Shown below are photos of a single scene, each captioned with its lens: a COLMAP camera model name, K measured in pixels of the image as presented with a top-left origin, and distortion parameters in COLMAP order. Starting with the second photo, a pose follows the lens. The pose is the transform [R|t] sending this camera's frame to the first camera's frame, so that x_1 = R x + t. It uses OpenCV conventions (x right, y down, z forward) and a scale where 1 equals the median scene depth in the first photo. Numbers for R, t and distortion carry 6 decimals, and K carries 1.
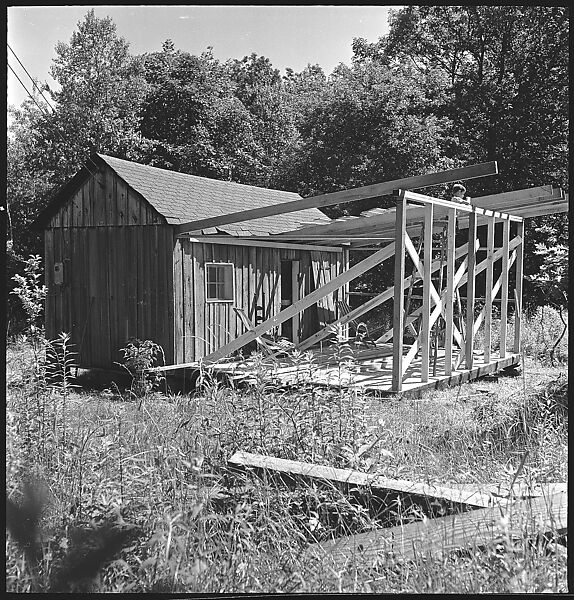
lens RADIAL K [[755.0, 0, 287.0], [0, 755.0, 300.0], [0, 0, 1]] dist [0.022840, -0.079705]
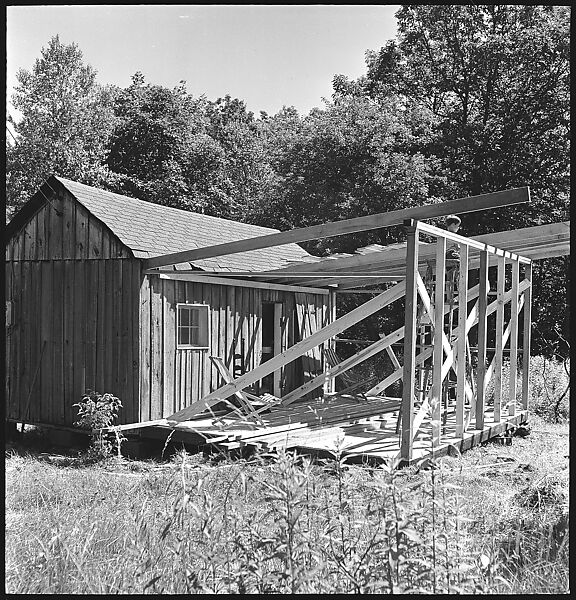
lens RADIAL K [[758.6, 0, 297.3], [0, 758.6, 309.8], [0, 0, 1]] dist [0.007572, -0.004174]
pose [[0.998343, 0.014843, 0.055597, -0.019372], [-0.012180, 0.998776, -0.047935, -0.001867], [-0.056240, 0.047179, 0.997302, 0.127750]]
